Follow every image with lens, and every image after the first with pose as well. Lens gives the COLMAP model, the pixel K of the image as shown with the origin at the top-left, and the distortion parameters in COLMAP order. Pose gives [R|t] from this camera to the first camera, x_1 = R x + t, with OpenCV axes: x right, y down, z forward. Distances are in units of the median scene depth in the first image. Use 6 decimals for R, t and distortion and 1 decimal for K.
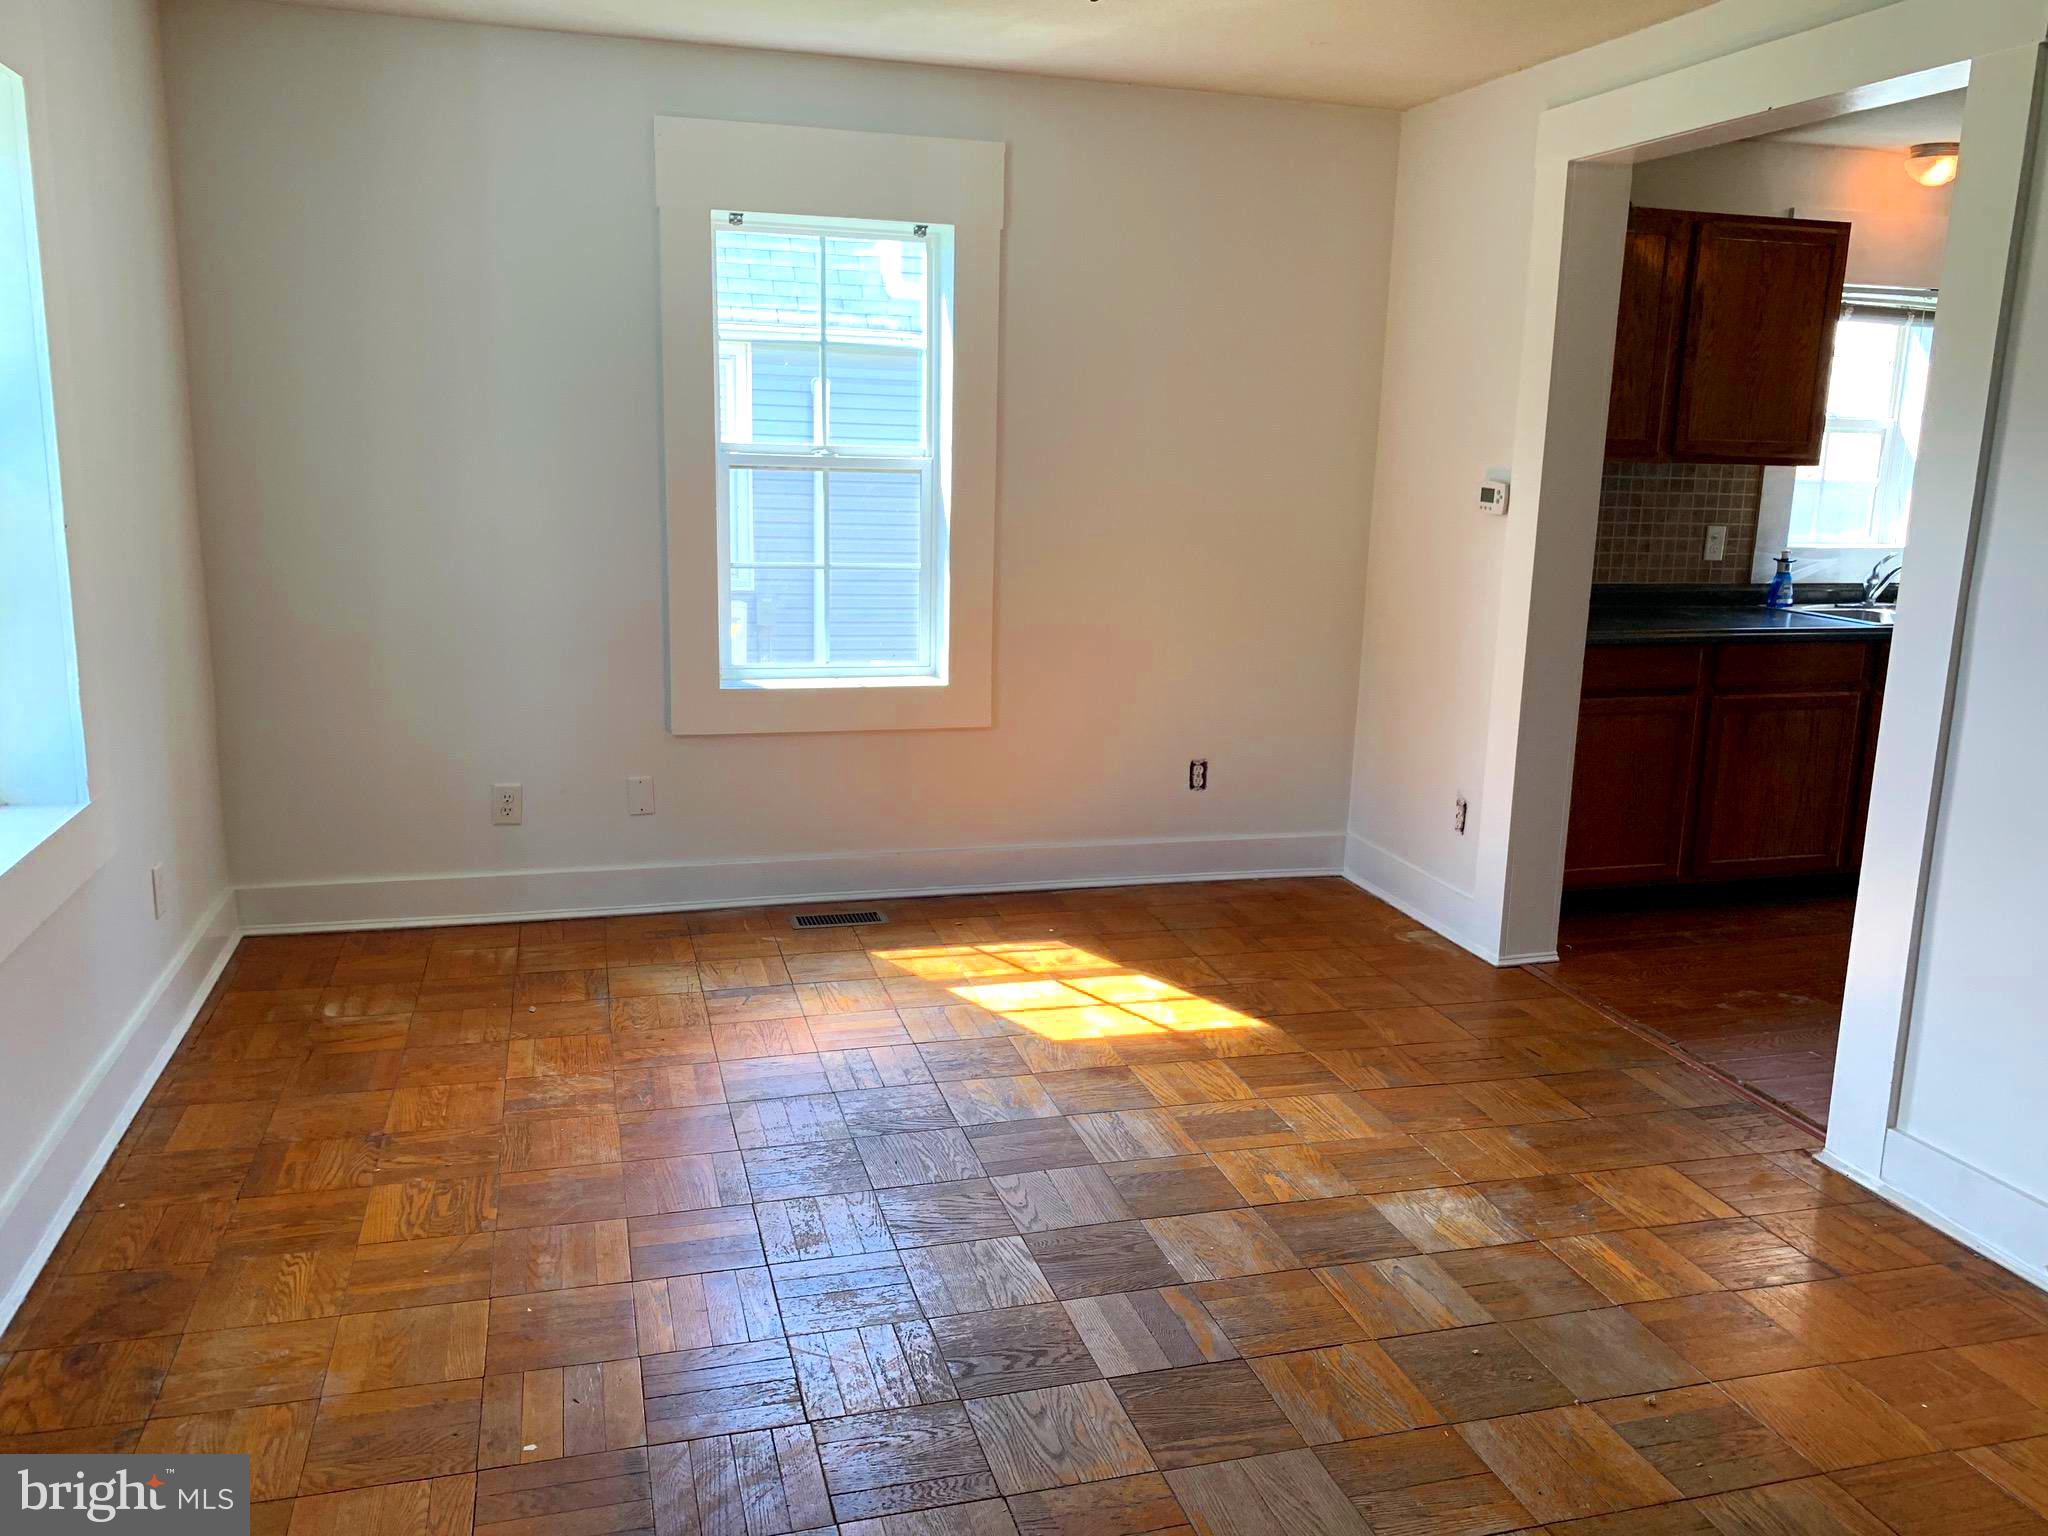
lens RADIAL K [[1582.3, 0, 1033.7], [0, 1582.3, 770.8], [0, 0, 1]] dist [0.035162, -0.017187]
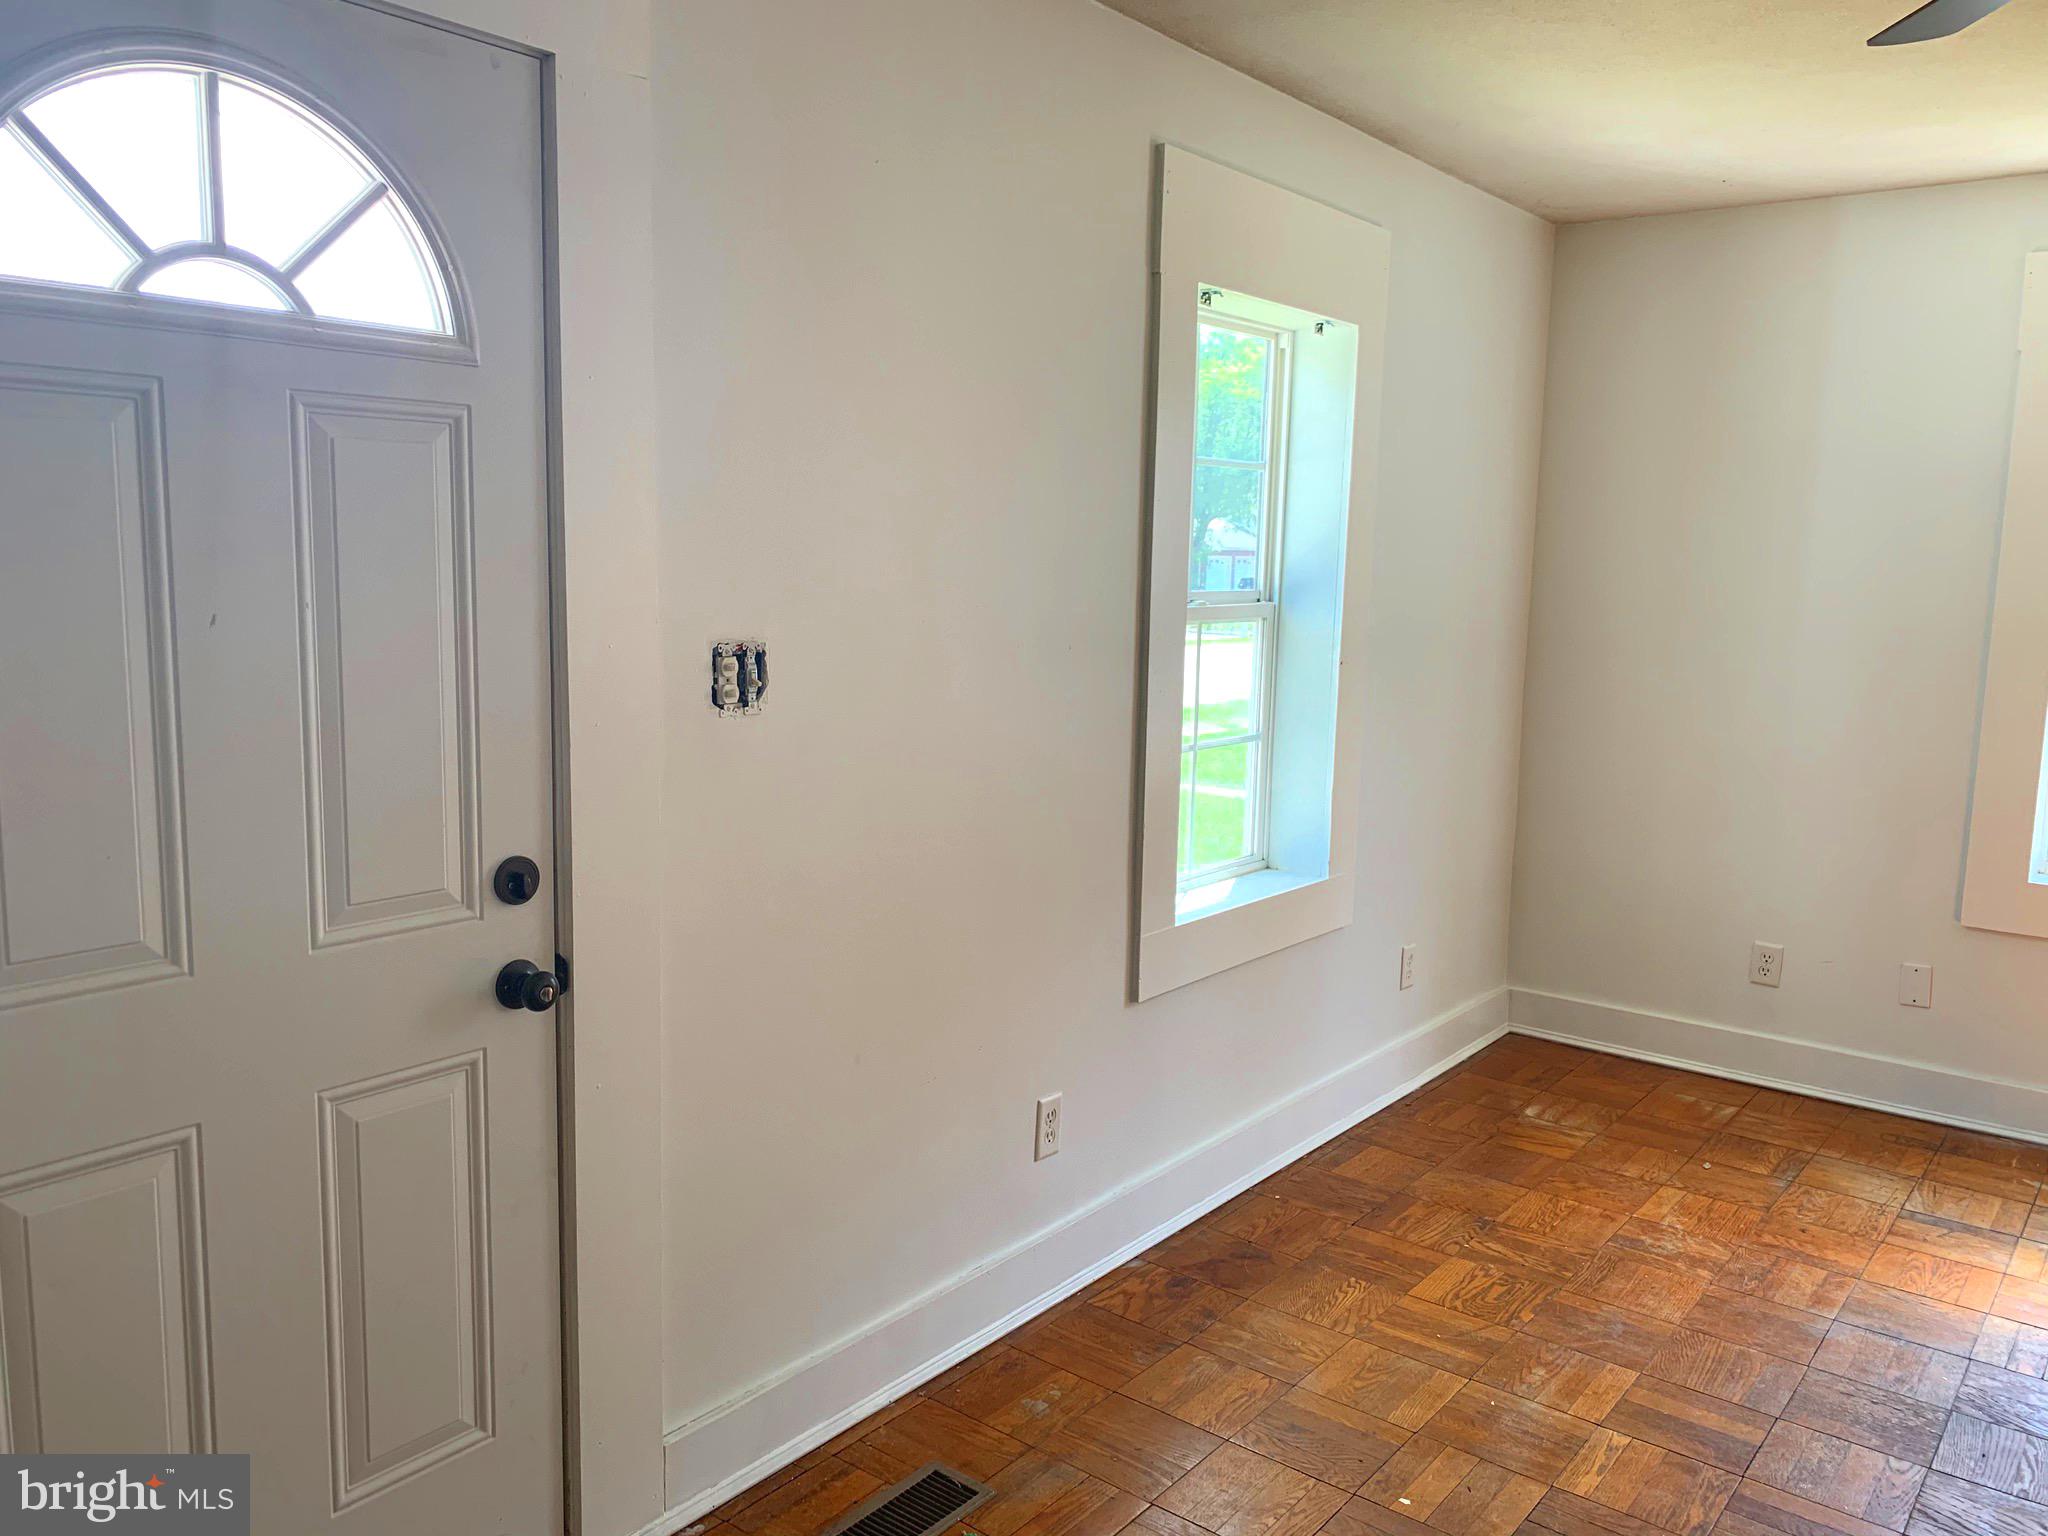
lens RADIAL K [[1582.3, 0, 1026.0], [0, 1582.3, 767.7], [0, 0, 1]] dist [0.035162, -0.017187]
pose [[0.606590, 0.104991, -0.788051, 0.251149], [-0.180438, 0.983555, -0.007853, -0.013309], [0.774267, 0.146958, 0.615559, 0.033339]]
